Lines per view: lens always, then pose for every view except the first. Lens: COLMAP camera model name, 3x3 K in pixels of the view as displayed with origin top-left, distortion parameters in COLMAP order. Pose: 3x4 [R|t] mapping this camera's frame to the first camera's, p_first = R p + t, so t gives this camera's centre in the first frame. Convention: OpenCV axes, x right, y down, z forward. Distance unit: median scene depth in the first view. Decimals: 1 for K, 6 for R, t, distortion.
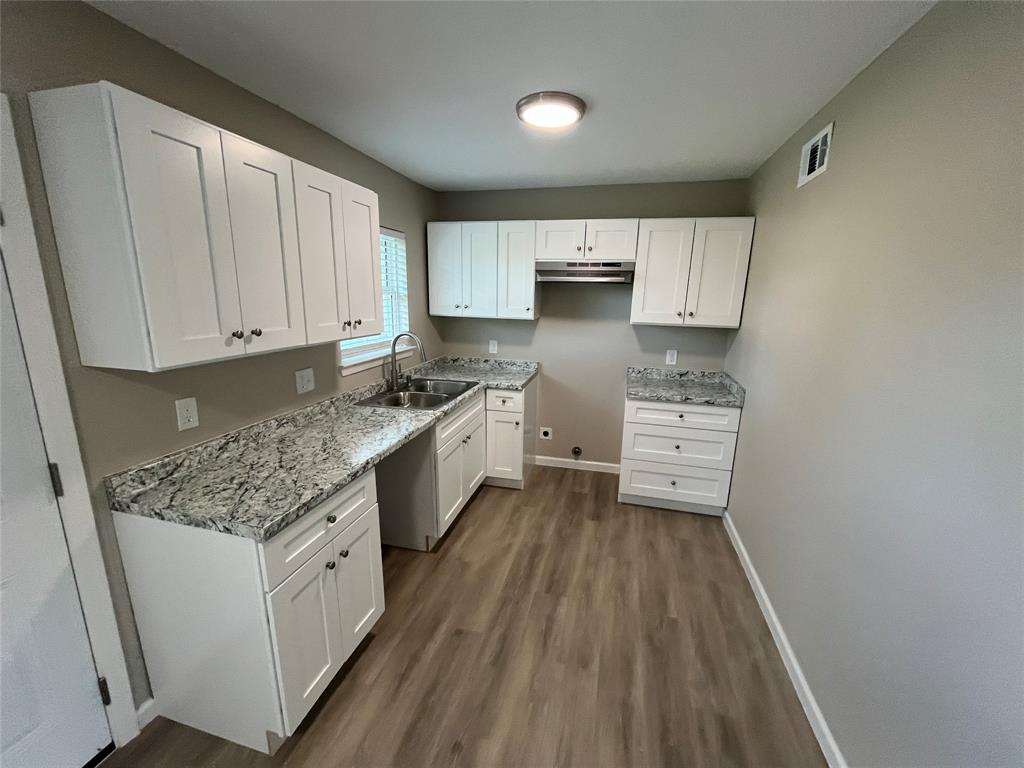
lens RADIAL K [[417.2, 0, 515.3], [0, 417.2, 384.2], [0, 0, 1]] dist [-0.002760, 0.000092]
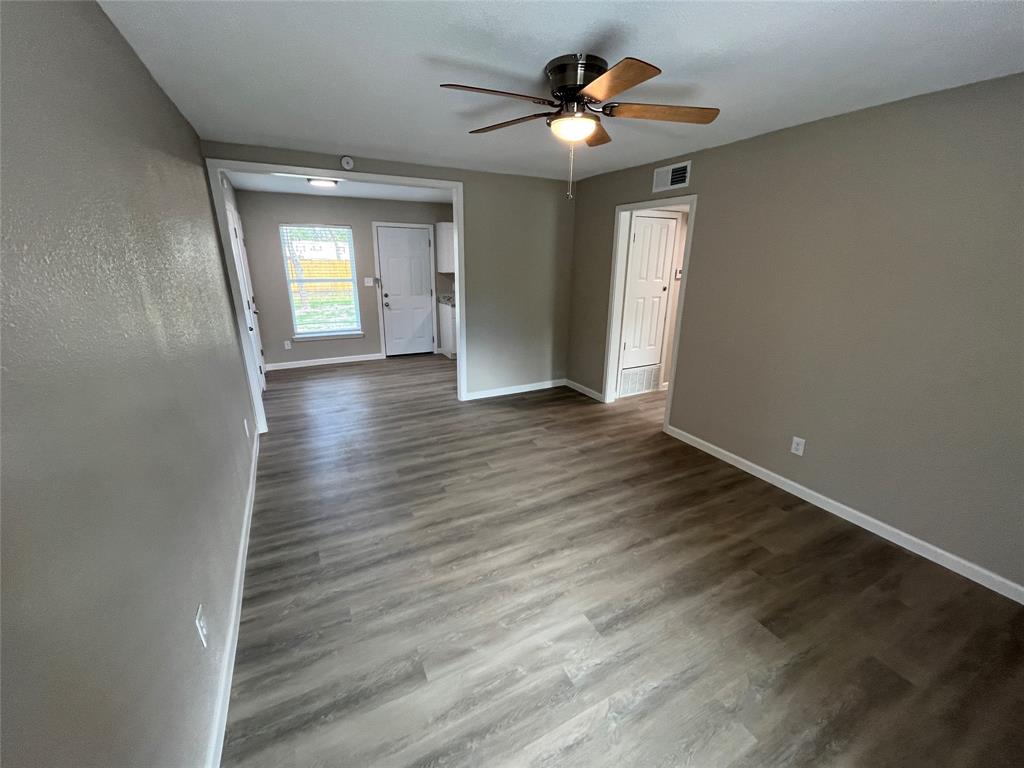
lens RADIAL K [[417.2, 0, 509.9], [0, 417.2, 387.7], [0, 0, 1]] dist [-0.002760, 0.000092]
pose [[0.618263, 0.226734, -0.752557, 2.253284], [-0.171923, 0.973313, 0.152001, 0.246112], [0.766937, 0.035405, 0.640745, -0.960361]]
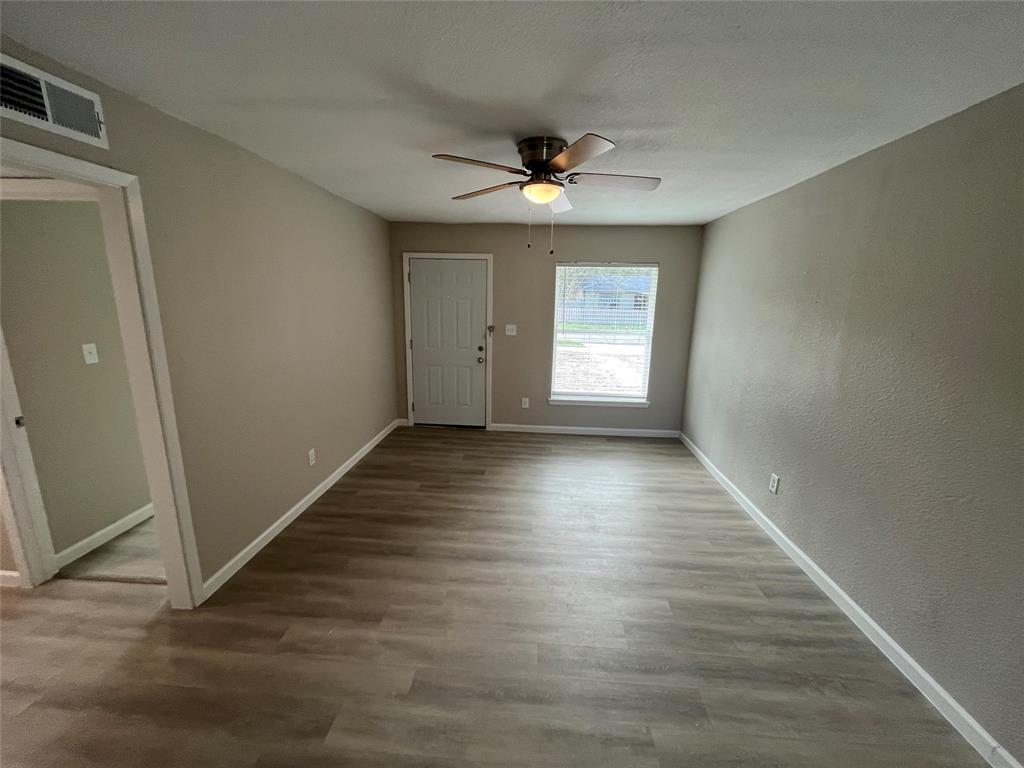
lens RADIAL K [[417.2, 0, 510.3], [0, 417.2, 387.1], [0, 0, 1]] dist [-0.002760, 0.000092]
pose [[-0.131842, -0.232566, 0.963603, -6.563239], [0.198493, 0.946207, 0.255526, -0.953550], [-0.971194, 0.224957, -0.078588, 3.480171]]
